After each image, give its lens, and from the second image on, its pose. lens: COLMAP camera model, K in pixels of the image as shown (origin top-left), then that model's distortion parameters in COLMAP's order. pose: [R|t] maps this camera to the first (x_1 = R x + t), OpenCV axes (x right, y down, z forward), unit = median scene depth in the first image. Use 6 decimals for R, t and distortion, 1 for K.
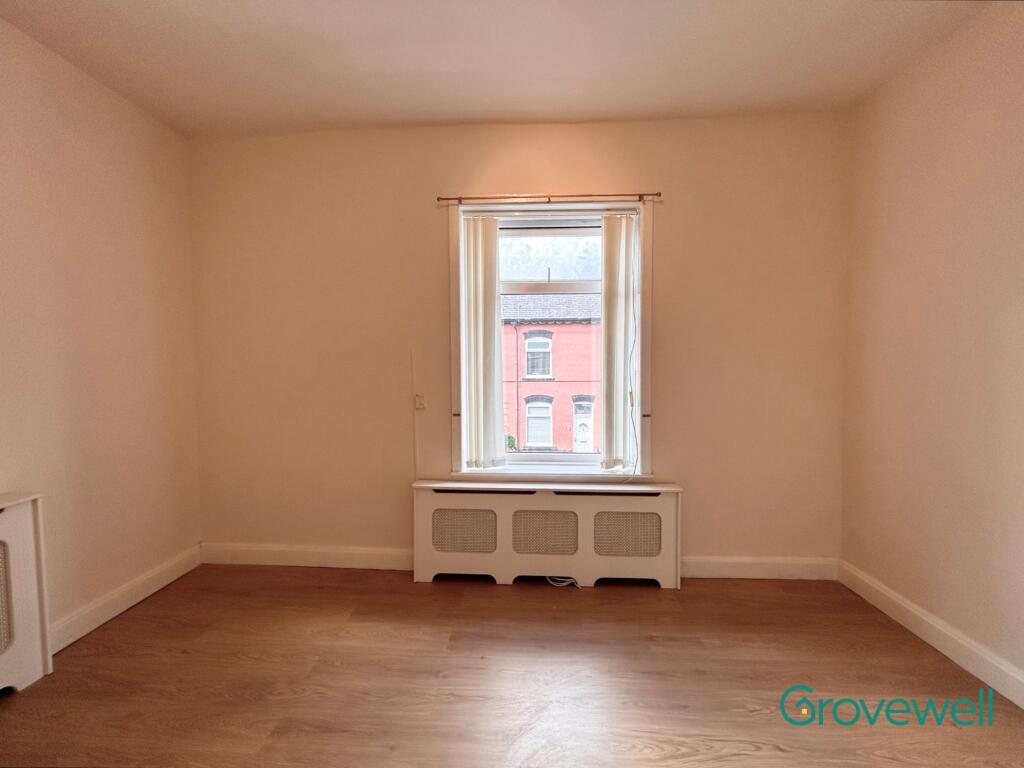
lens RADIAL K [[417.5, 0, 512.0], [0, 417.5, 384.0], [0, 0, 1]] dist [-0.000612, -0.000100]
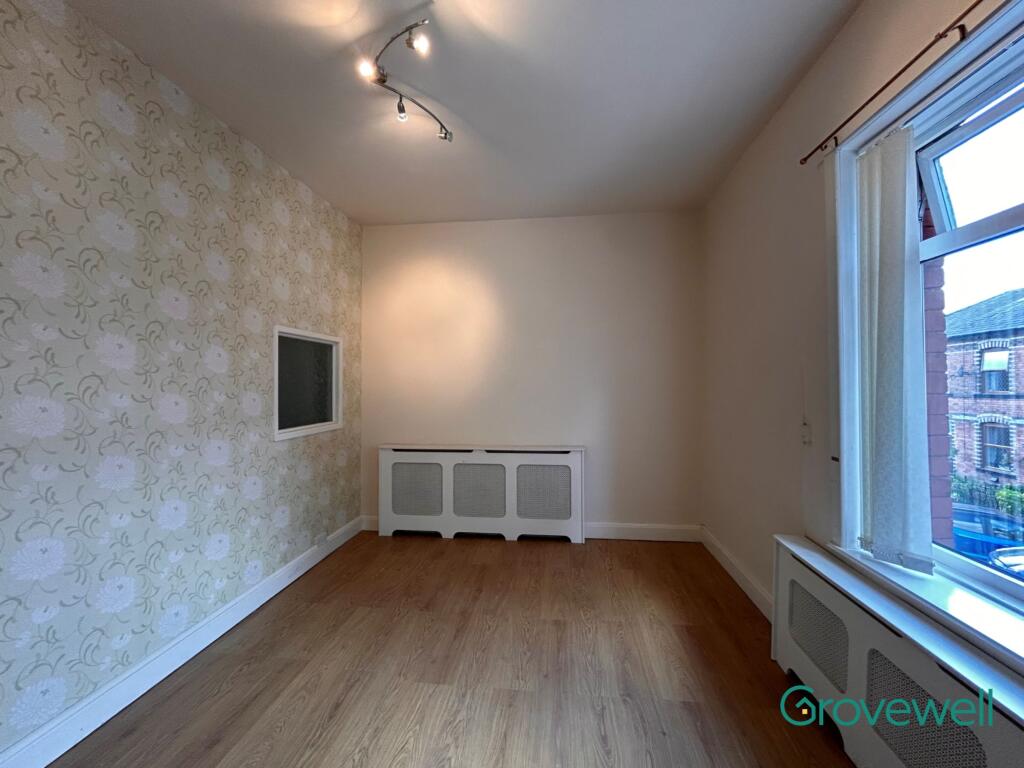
lens RADIAL K [[417.5, 0, 512.0], [0, 417.5, 384.0], [0, 0, 1]] dist [-0.000612, -0.000100]
pose [[-0.059893, 0.004825, -0.998193, 0.603196], [-0.043951, 0.999006, 0.007466, -0.030047], [0.997237, 0.044318, -0.059621, 0.548547]]
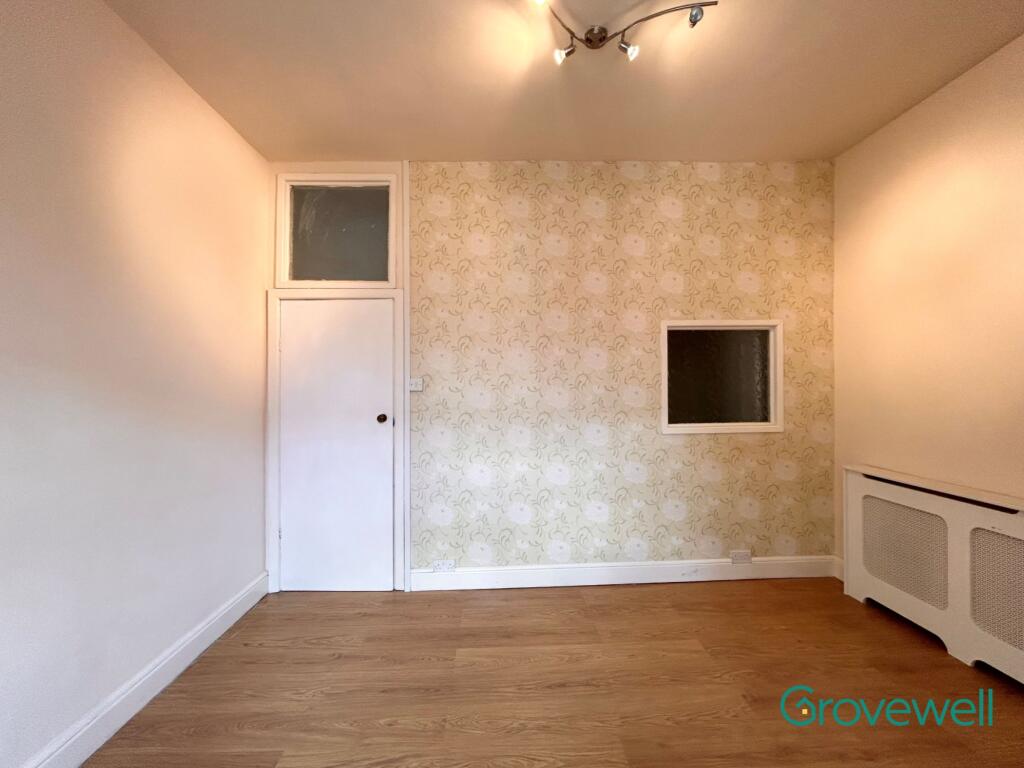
lens RADIAL K [[417.5, 0, 512.0], [0, 417.5, 384.0], [0, 0, 1]] dist [-0.000612, -0.000100]
pose [[-0.995393, 0.015417, -0.094628, 0.073061], [0.011021, 0.998843, 0.046813, -0.035728], [0.095240, 0.045554, -0.994411, 0.934301]]
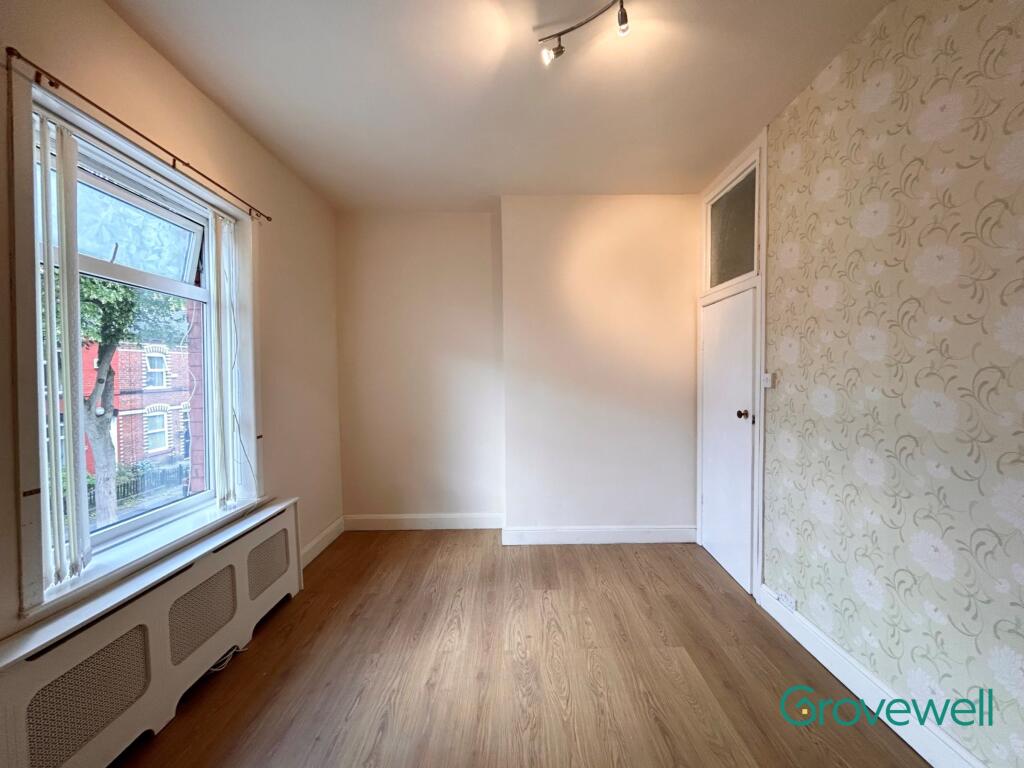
lens RADIAL K [[417.5, 0, 512.0], [0, 417.5, 384.0], [0, 0, 1]] dist [-0.000612, -0.000100]
pose [[-0.050483, -0.017261, 0.998576, -0.697260], [0.059706, 0.998010, 0.020270, -0.032671], [-0.996939, 0.060645, -0.049352, 0.470309]]
